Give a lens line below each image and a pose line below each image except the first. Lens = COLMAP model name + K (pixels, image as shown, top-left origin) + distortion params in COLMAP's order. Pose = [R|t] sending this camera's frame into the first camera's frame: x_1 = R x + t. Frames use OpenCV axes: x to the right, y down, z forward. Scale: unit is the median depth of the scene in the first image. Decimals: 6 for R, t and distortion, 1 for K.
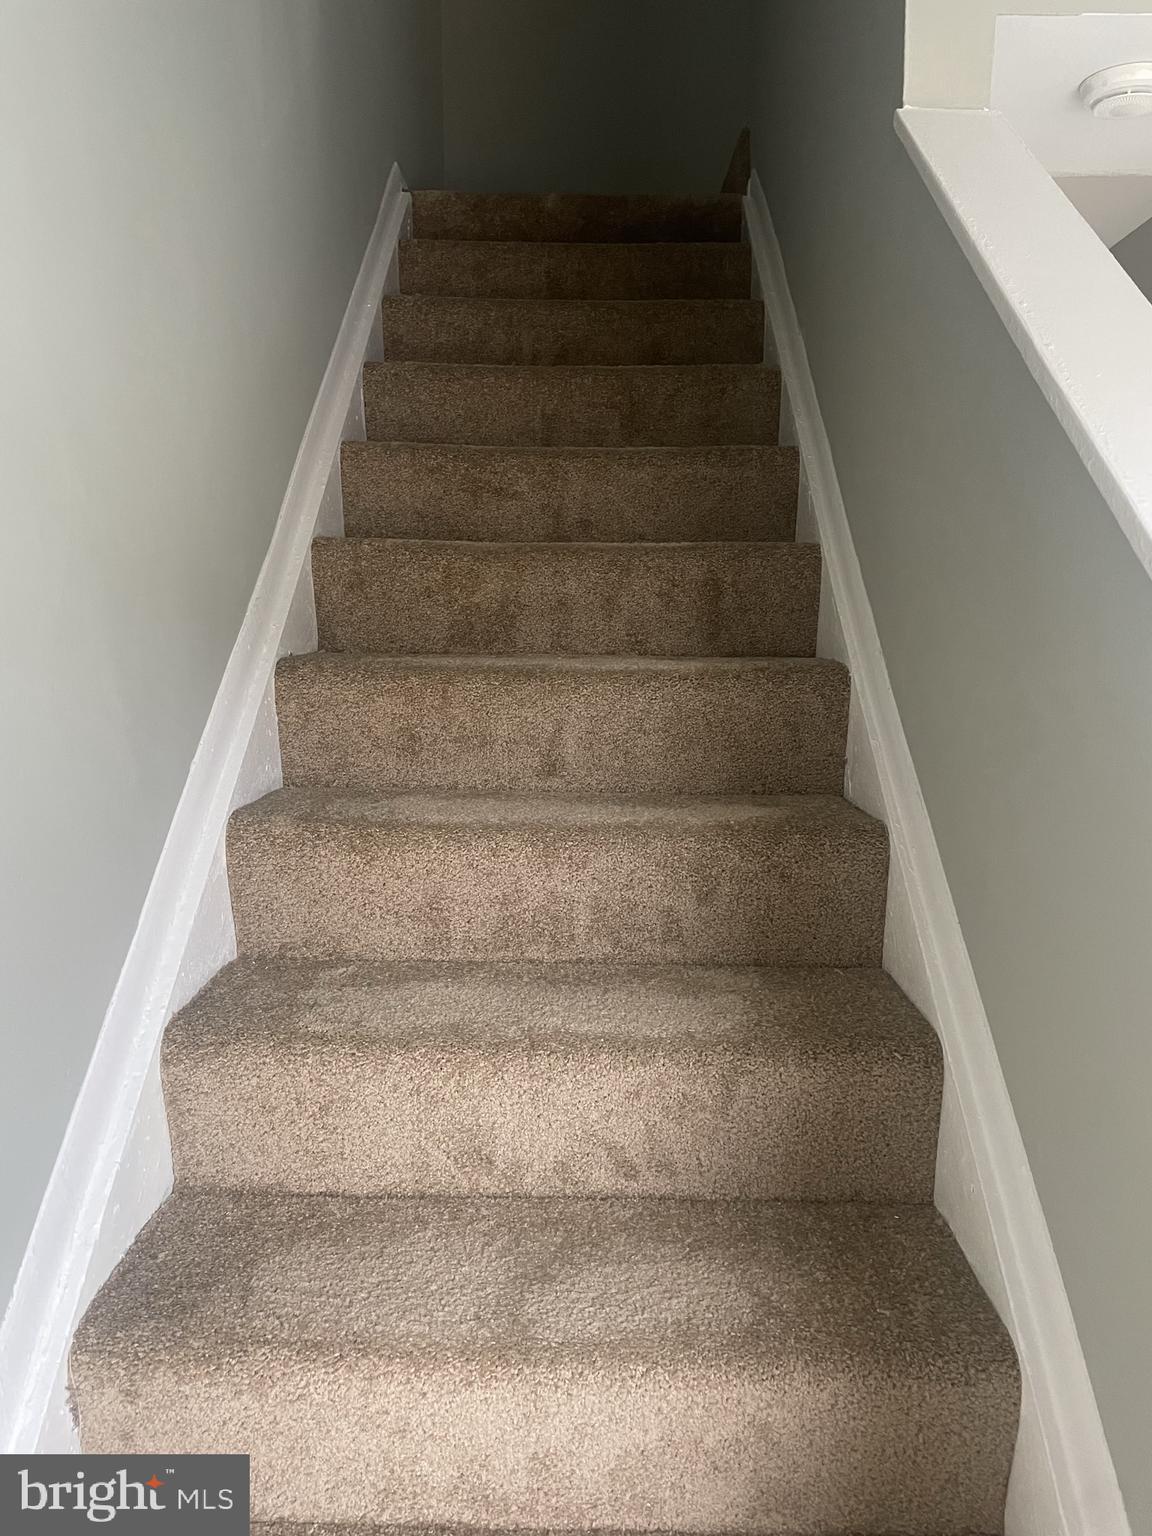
lens RADIAL K [[1158.6, 0, 570.3], [0, 1158.6, 768.3], [0, 0, 1]] dist [0.077341, -0.095939]
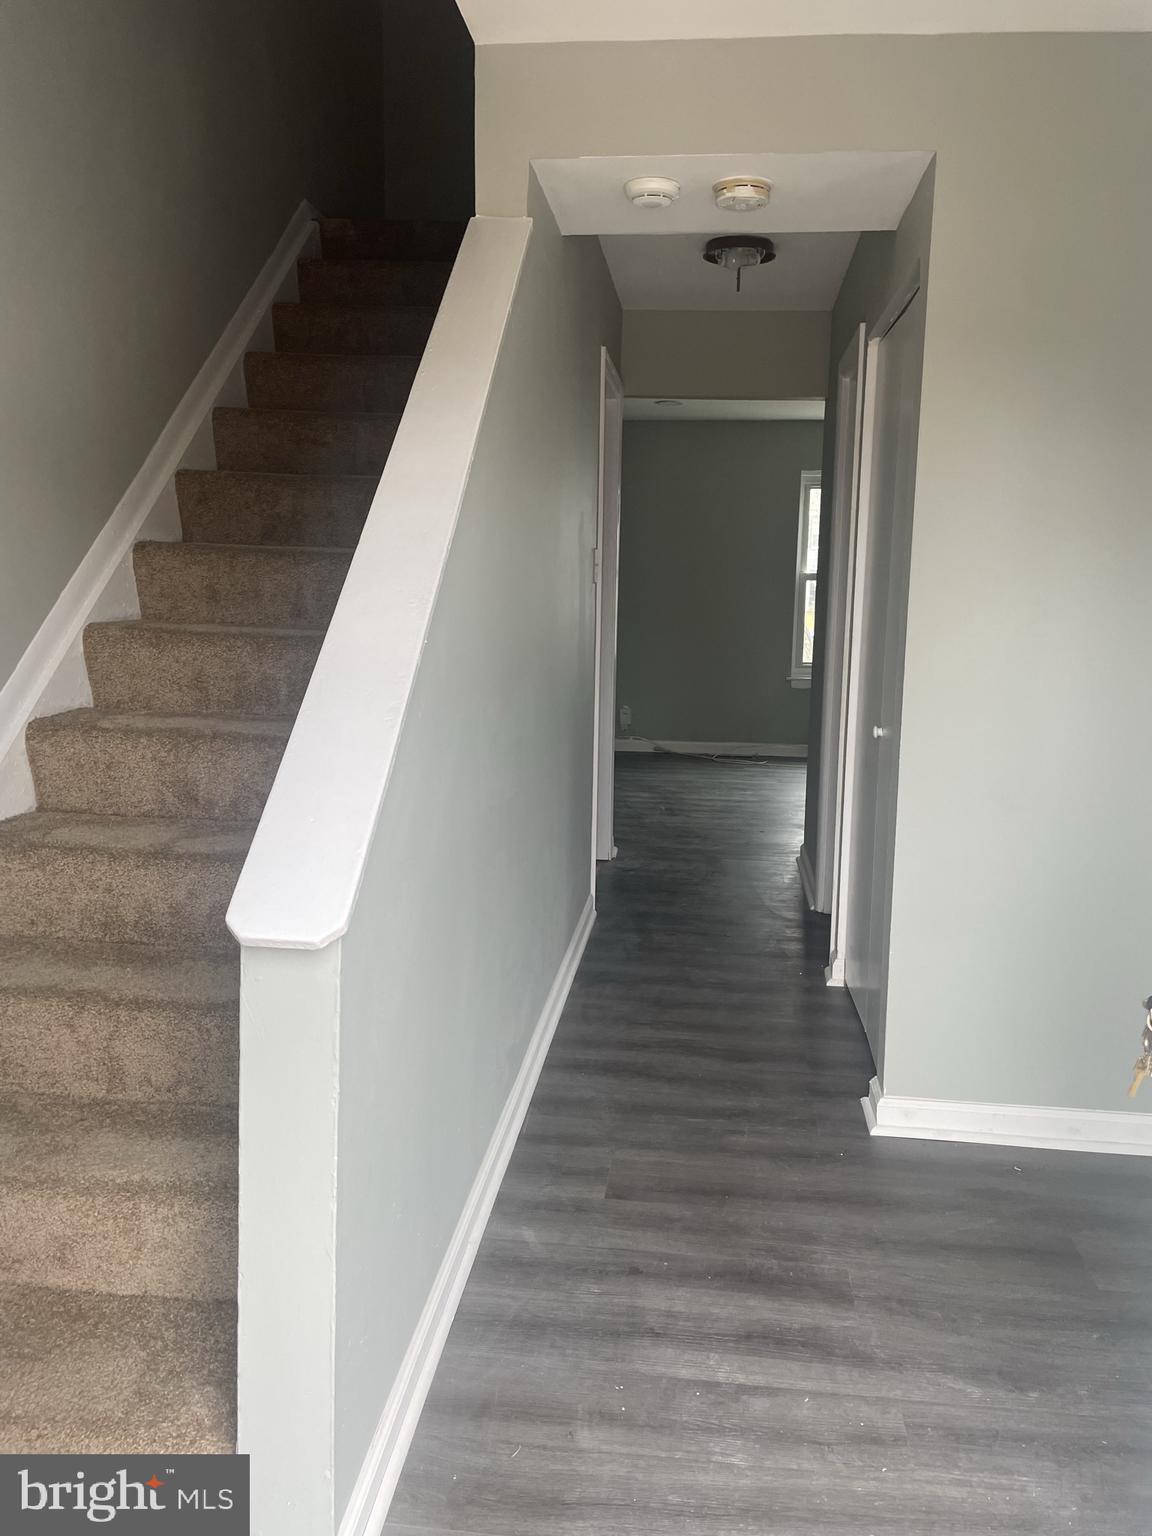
lens RADIAL K [[1158.6, 0, 580.4], [0, 1158.6, 764.3], [0, 0, 1]] dist [0.077341, -0.095939]
pose [[0.995541, 0.032477, -0.088562, 0.546166], [-0.029215, 0.998855, 0.037875, 0.143871], [0.089691, -0.035119, 0.995350, -0.628557]]
